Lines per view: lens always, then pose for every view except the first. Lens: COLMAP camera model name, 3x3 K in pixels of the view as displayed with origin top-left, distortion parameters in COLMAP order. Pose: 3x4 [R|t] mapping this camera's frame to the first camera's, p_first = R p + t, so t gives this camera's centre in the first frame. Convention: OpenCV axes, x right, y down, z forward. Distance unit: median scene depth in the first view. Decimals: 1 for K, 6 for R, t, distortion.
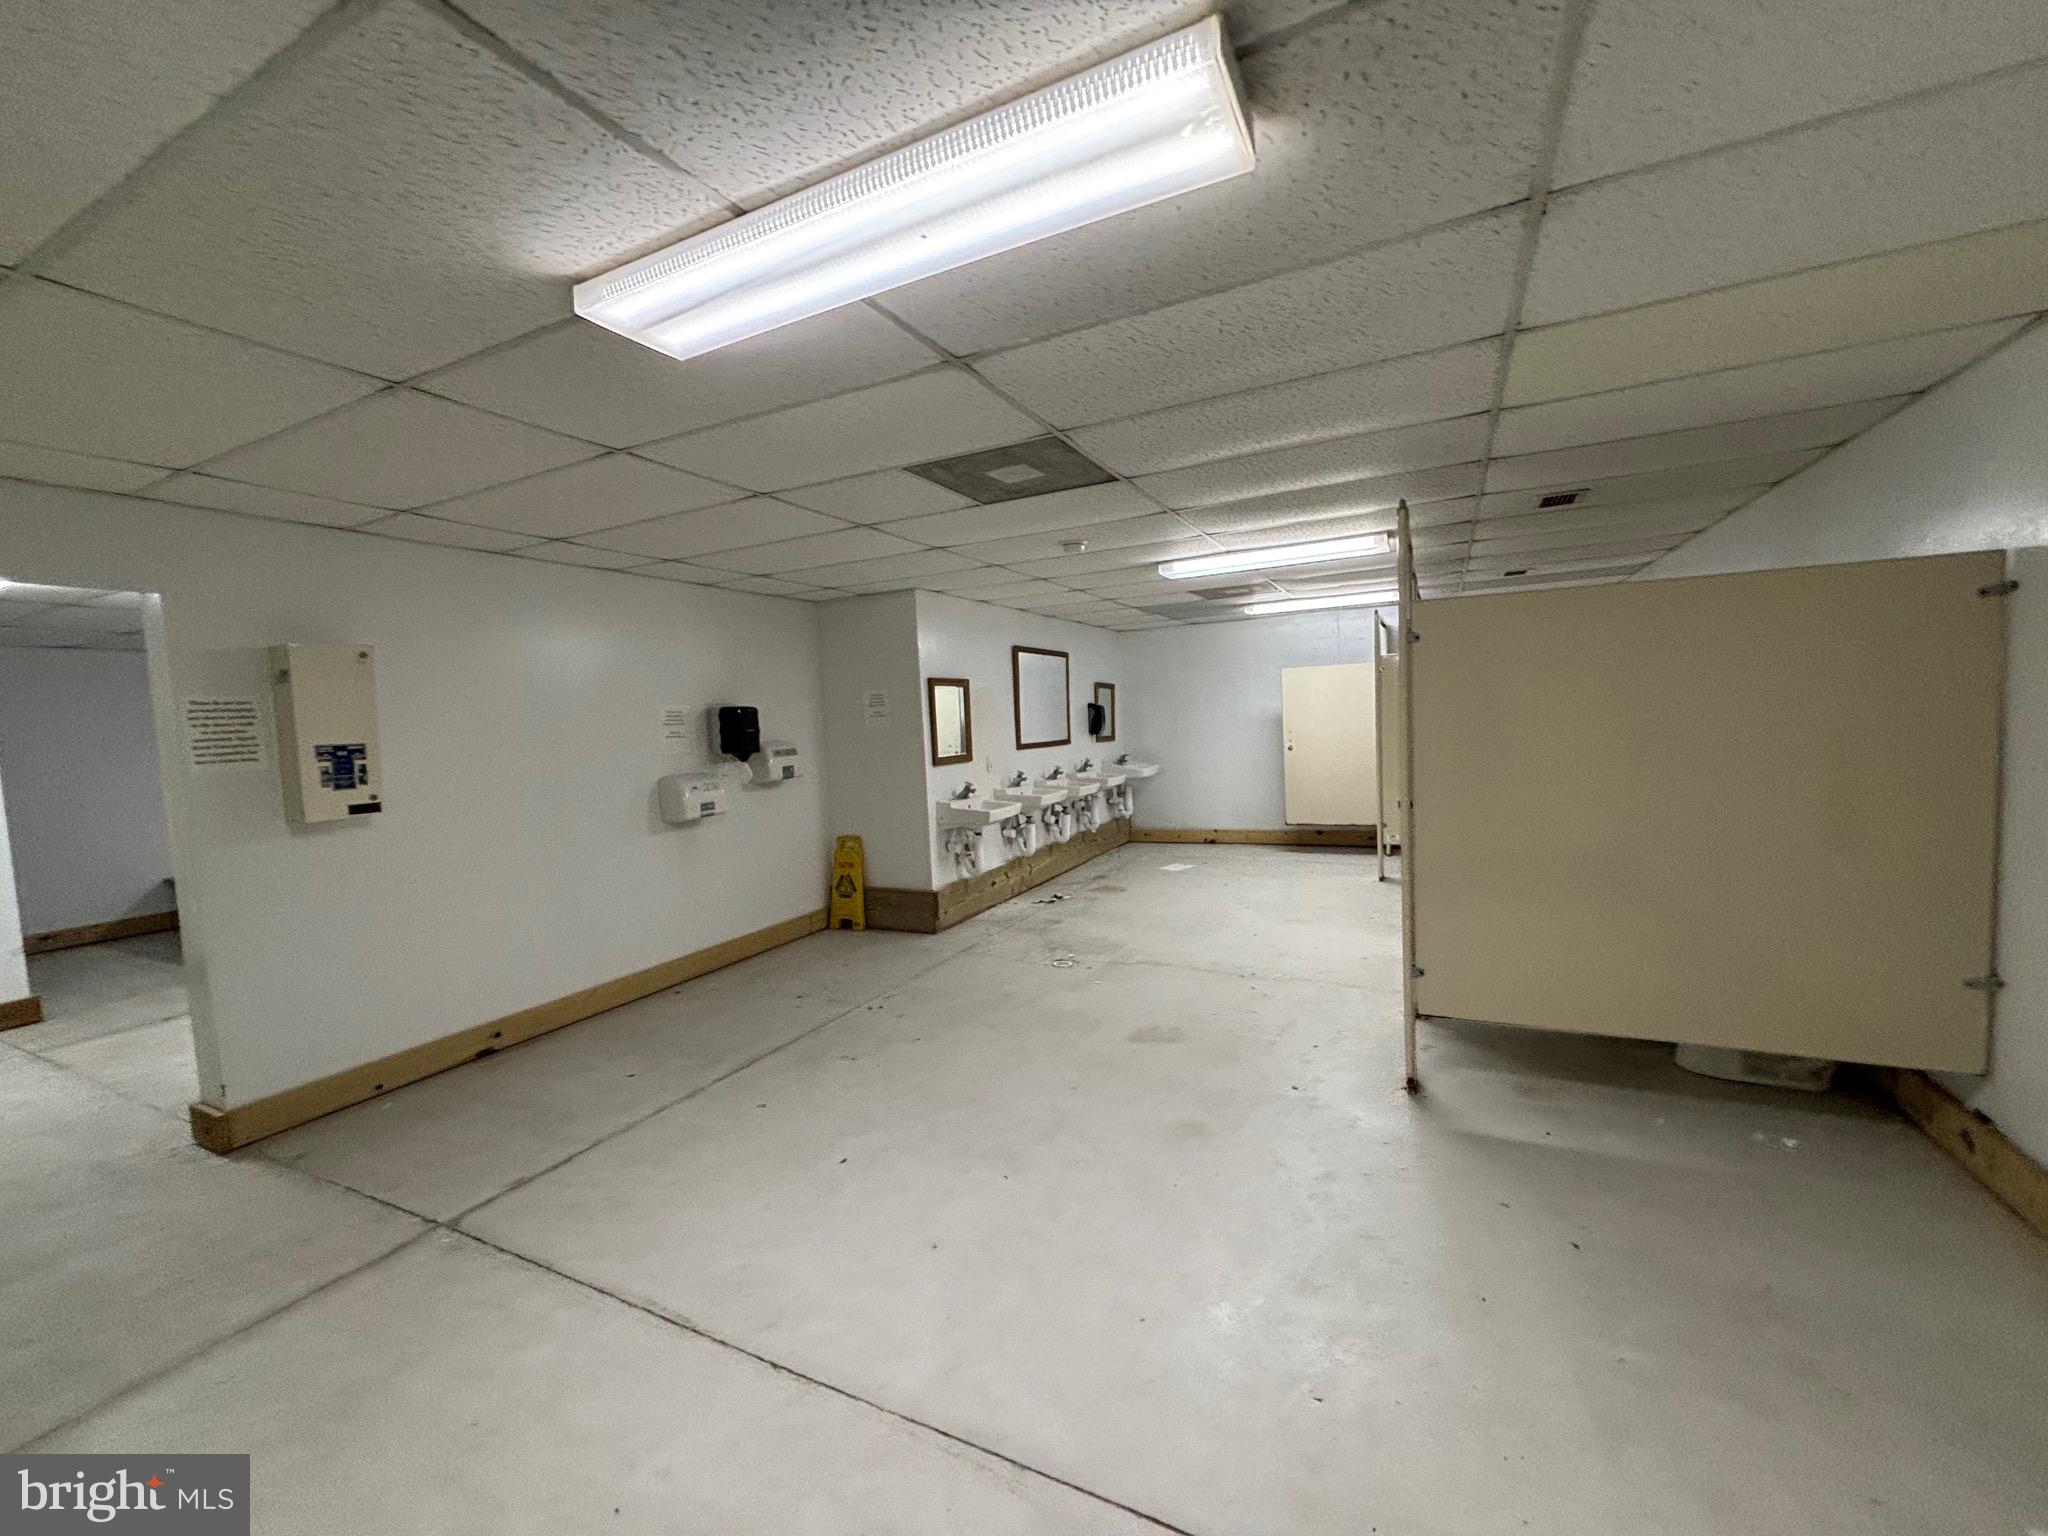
lens RADIAL K [[823.0, 0, 1024.5], [0, 823.0, 770.6], [0, 0, 1]] dist [0.004113, -0.000598]
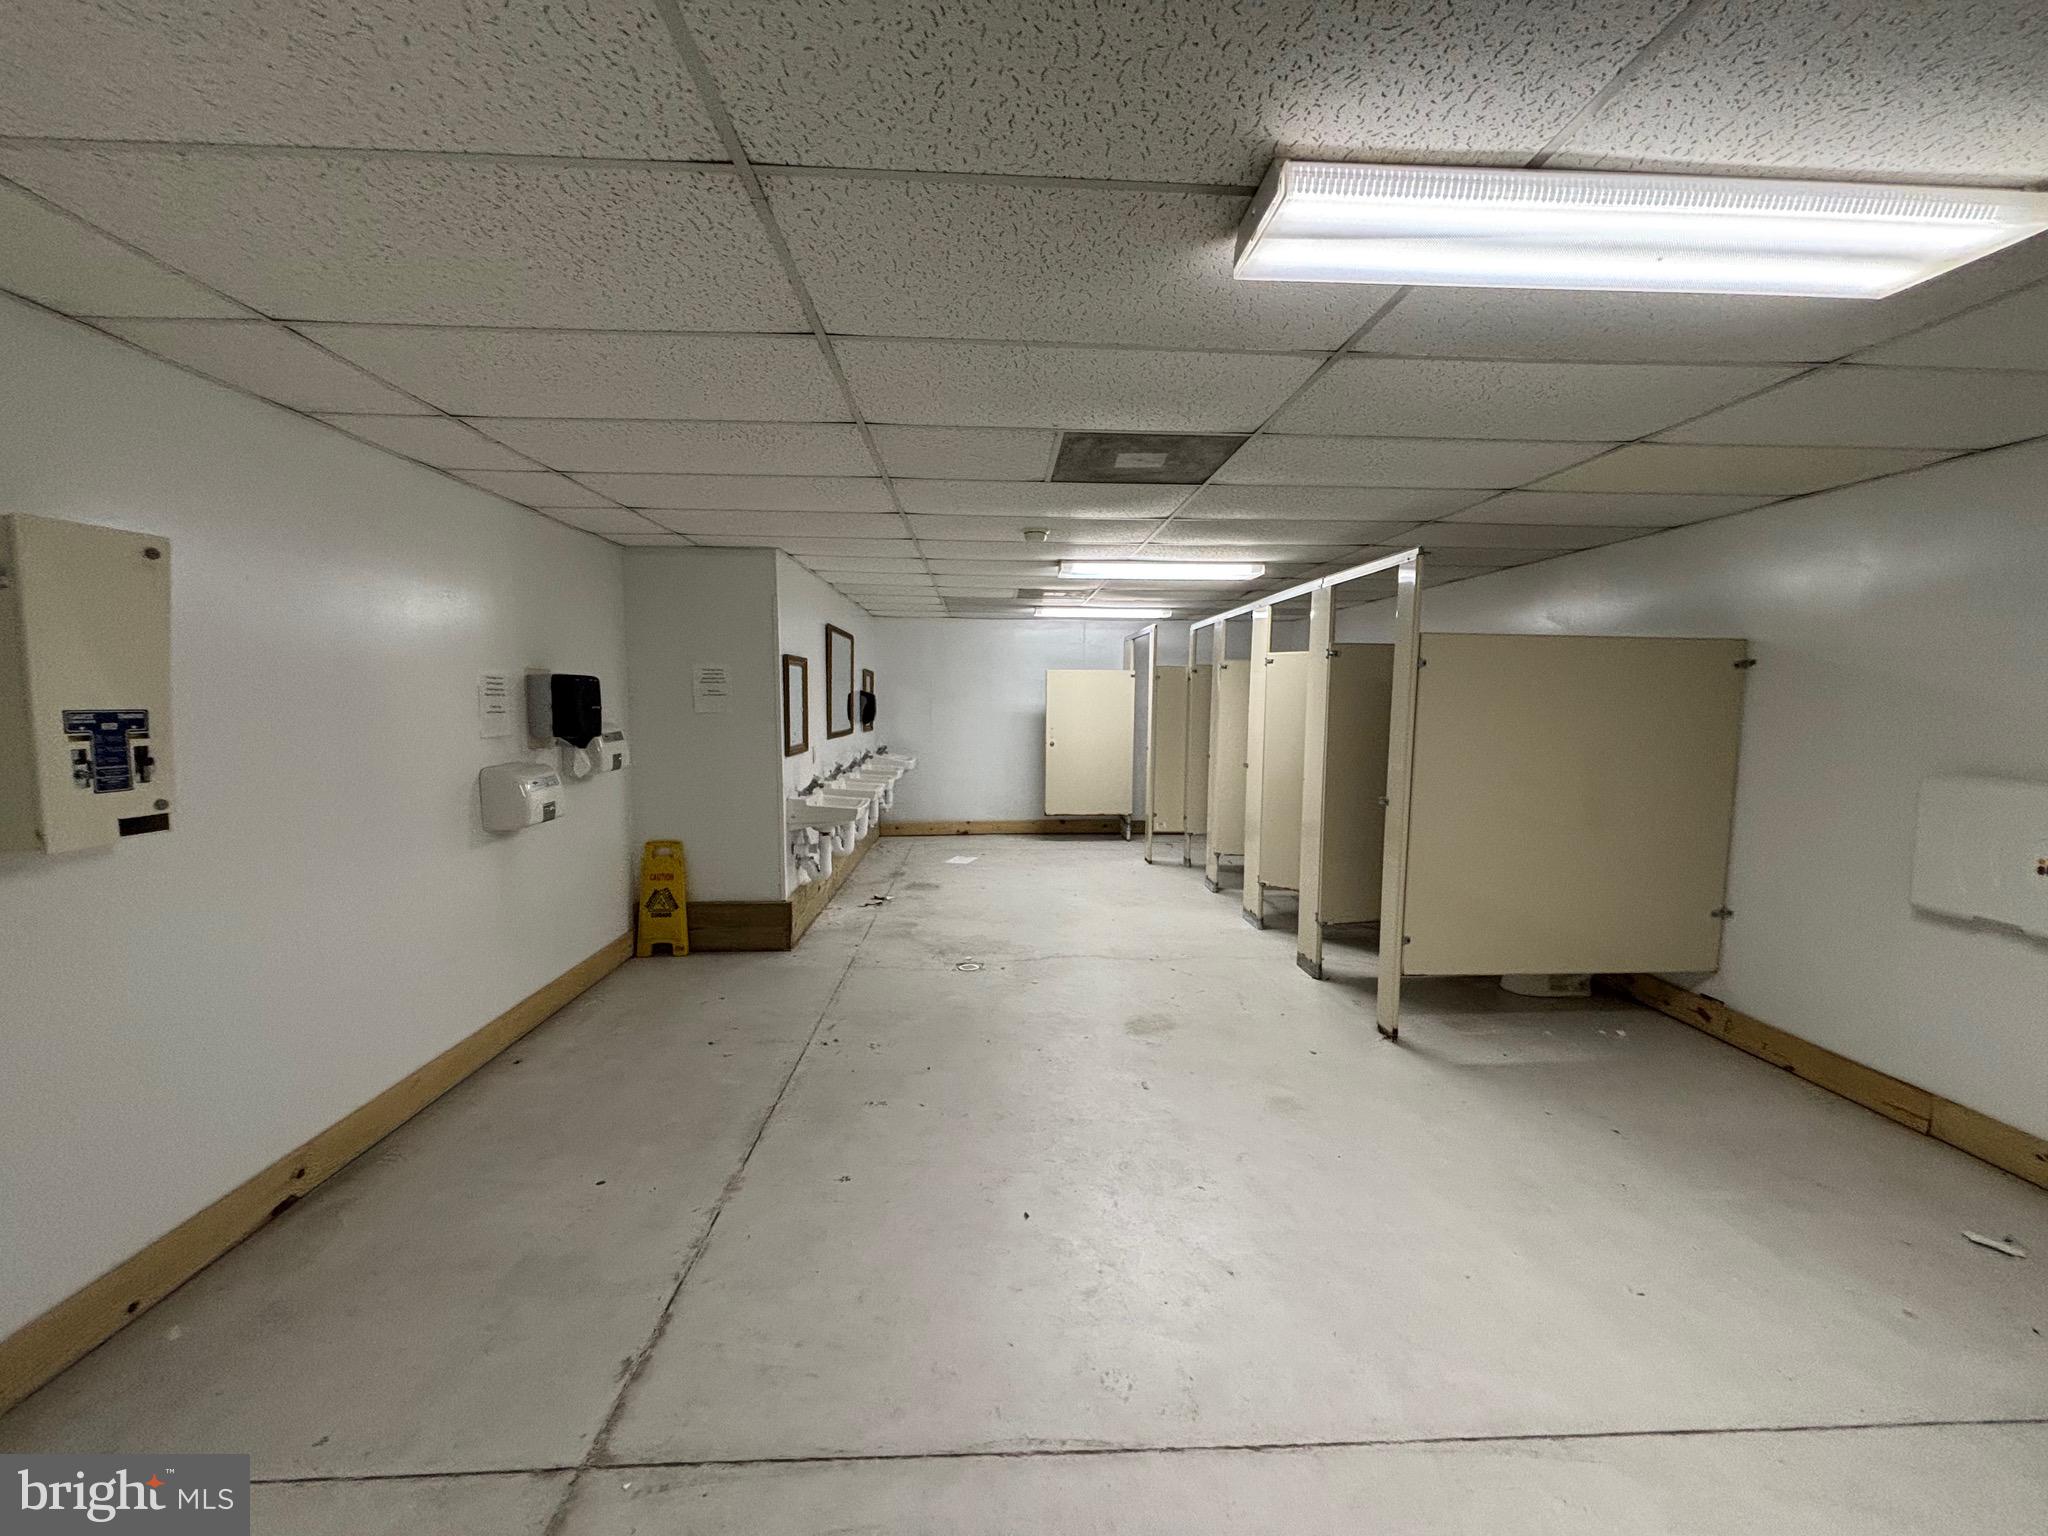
lens RADIAL K [[823.0, 0, 1023.4], [0, 823.0, 771.6], [0, 0, 1]] dist [0.004113, -0.000598]
pose [[0.870023, 0.008400, 0.492940, -0.501291], [-0.015859, 0.999814, 0.010953, -0.005548], [-0.492757, -0.017347, 0.869994, 0.189449]]
